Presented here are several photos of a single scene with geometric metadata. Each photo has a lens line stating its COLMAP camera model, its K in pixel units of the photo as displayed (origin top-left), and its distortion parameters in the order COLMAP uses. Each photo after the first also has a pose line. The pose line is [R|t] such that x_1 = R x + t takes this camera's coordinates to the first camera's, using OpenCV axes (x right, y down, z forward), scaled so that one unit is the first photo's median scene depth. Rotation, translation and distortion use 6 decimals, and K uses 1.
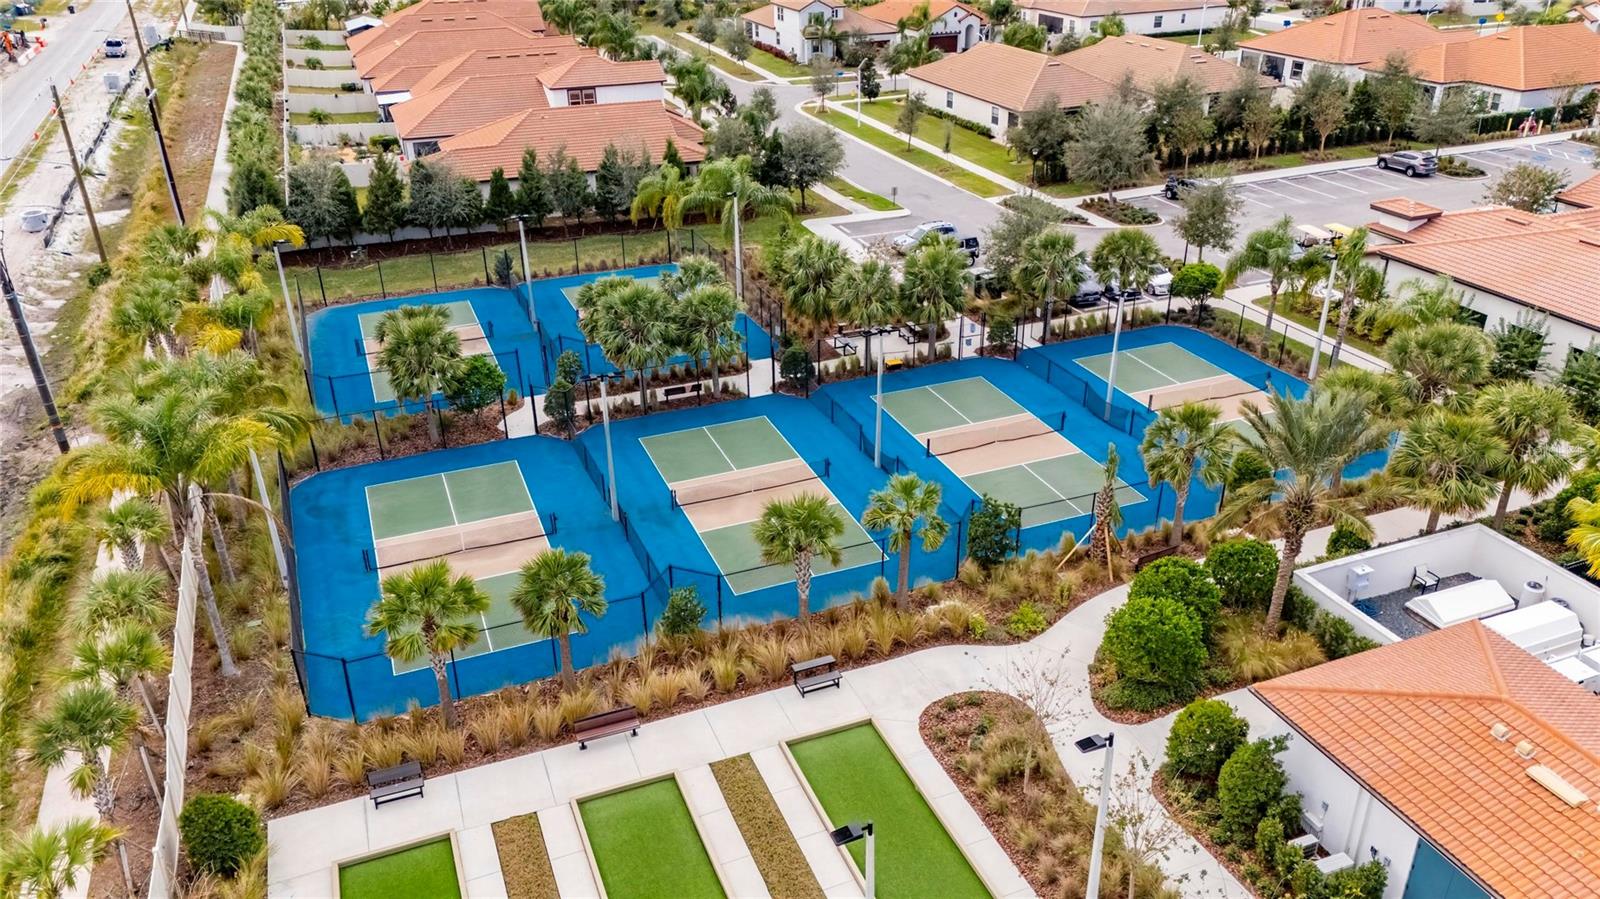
lens RADIAL K [[1180.1, 0, 807.2], [0, 1180.1, 453.8], [0, 0, 1]] dist [0.076688, -0.069008]
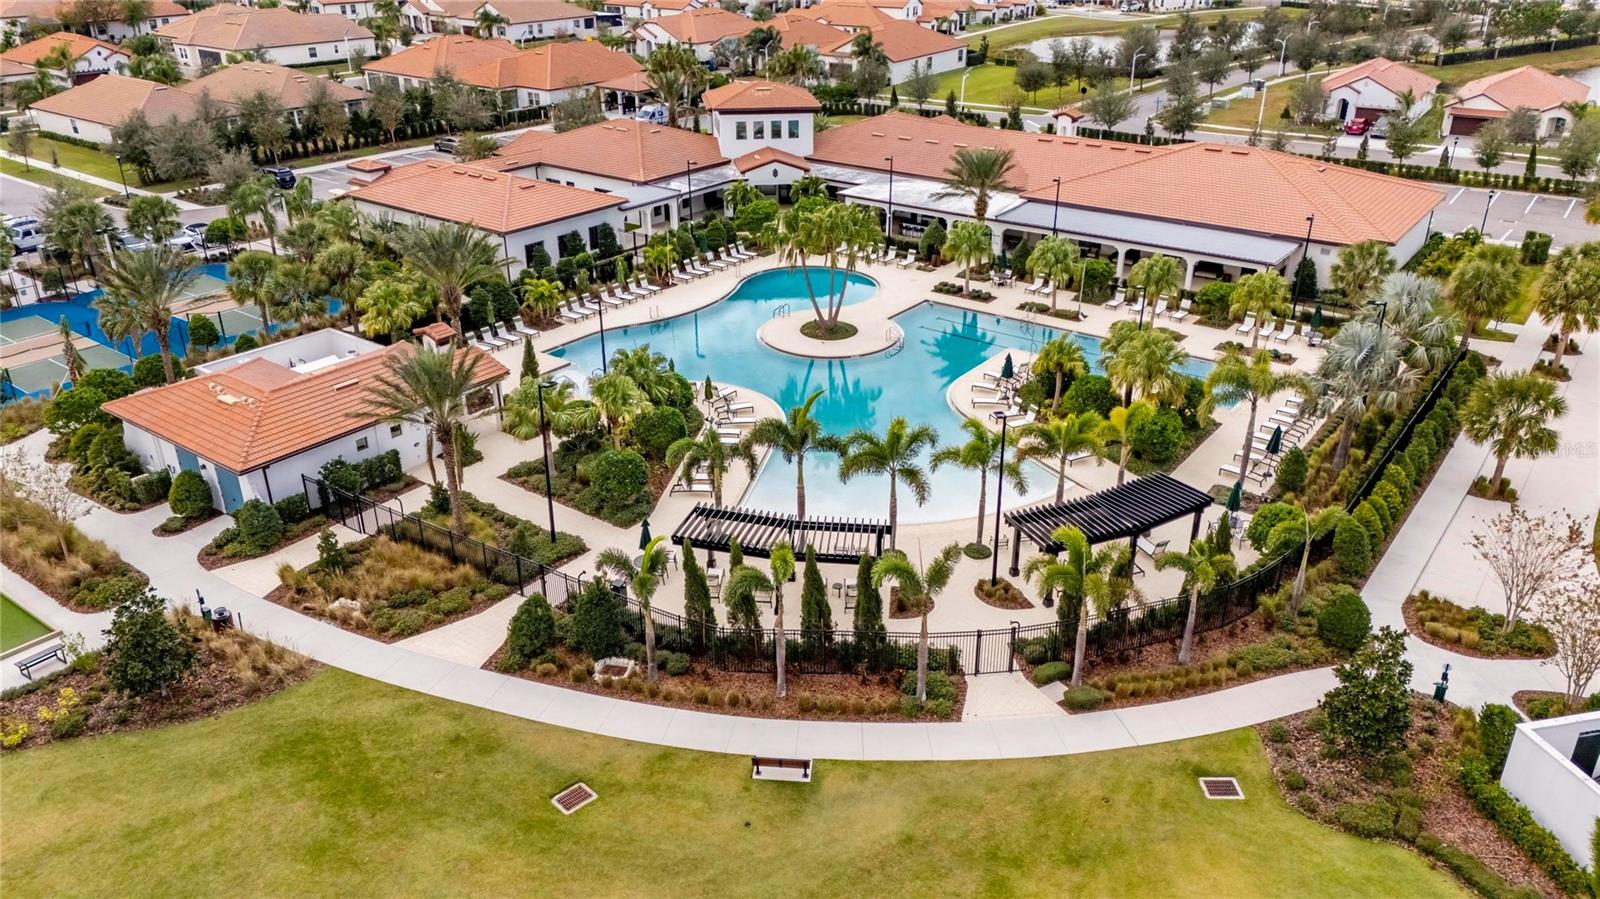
lens RADIAL K [[1180.1, 0, 807.2], [0, 1180.1, 453.8], [0, 0, 1]] dist [0.076688, -0.069008]
pose [[0.858208, -0.213205, 0.466929, 0.141137], [0.225982, 0.973692, 0.029247, 0.149186], [-0.460881, 0.080417, 0.883811, -0.350003]]
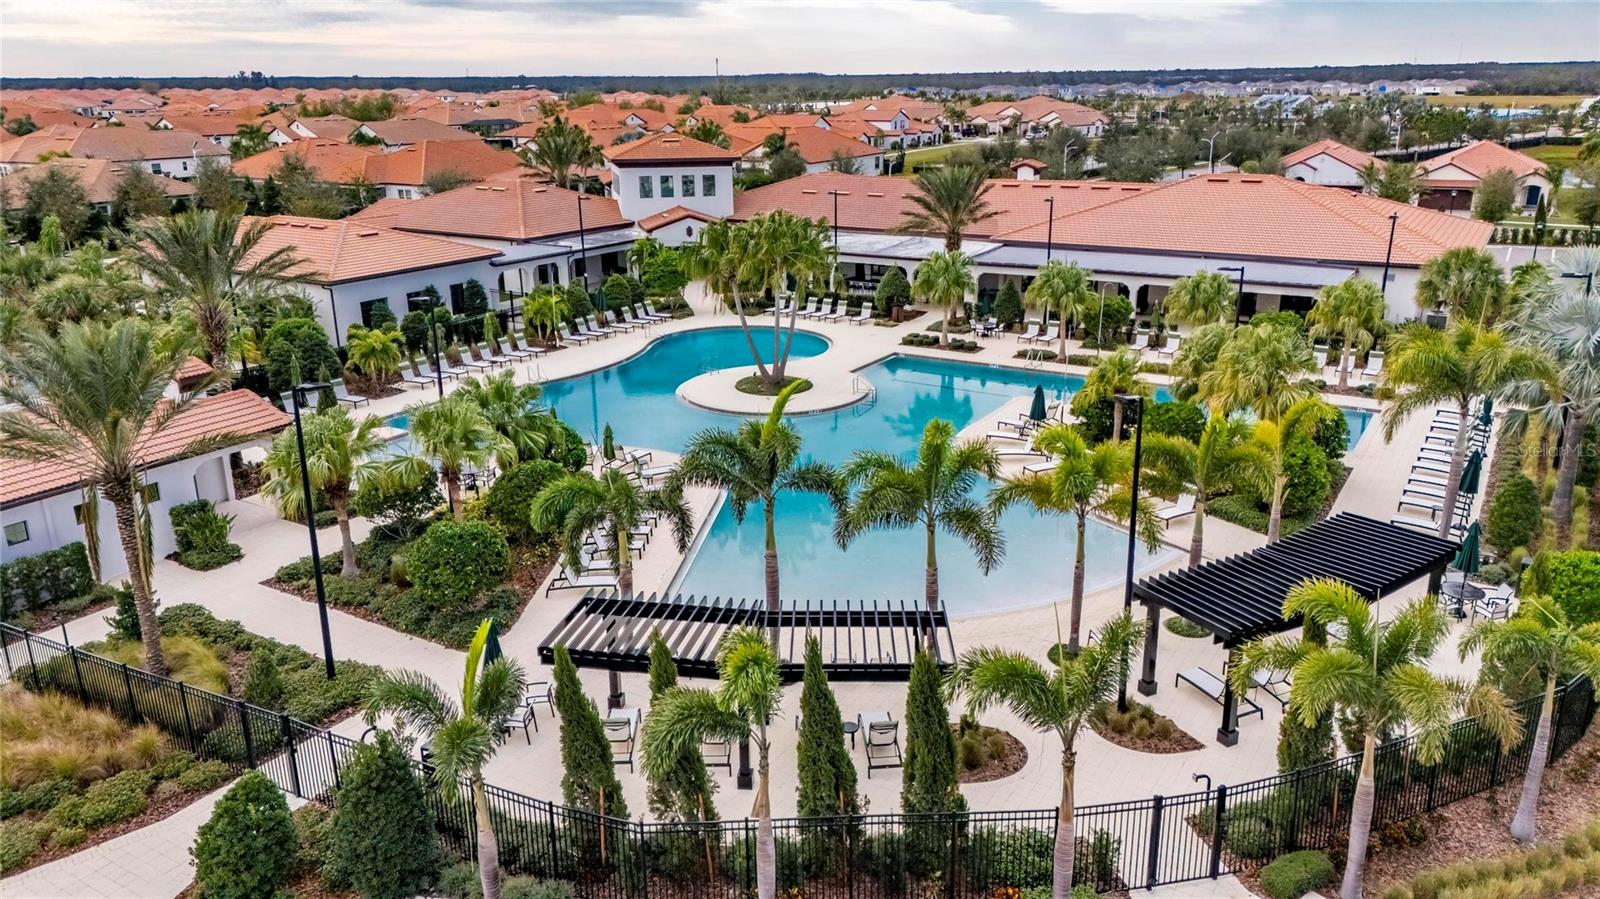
lens RADIAL K [[1180.1, 0, 807.2], [0, 1180.1, 453.8], [0, 0, 1]] dist [0.076688, -0.069008]
pose [[0.811583, -0.180347, 0.555704, 0.224882], [0.268904, 0.959734, -0.081254, 0.180266], [-0.518674, 0.215375, 0.827400, -0.144544]]
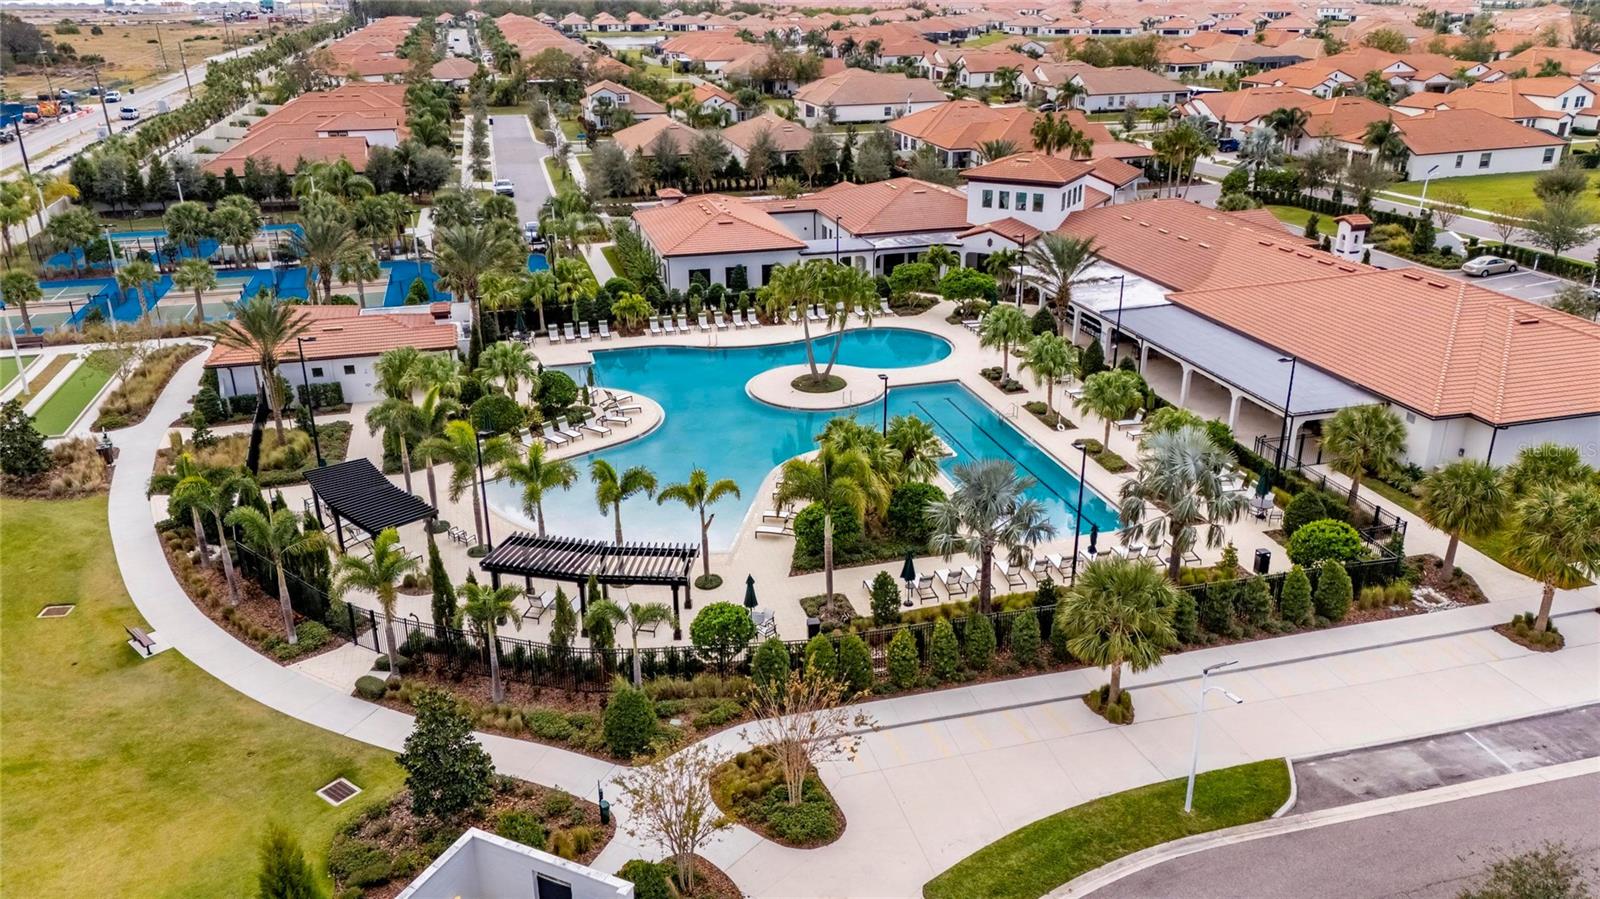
lens RADIAL K [[1139.7, 0, 802.0], [0, 1139.7, 506.7], [0, 0, 1]] dist [0.054504, -0.039641]
pose [[0.991760, 0.054050, -0.116146, 0.640344], [-0.057736, 0.997922, -0.028600, 0.204083], [0.114359, 0.035070, 0.992820, -0.445401]]
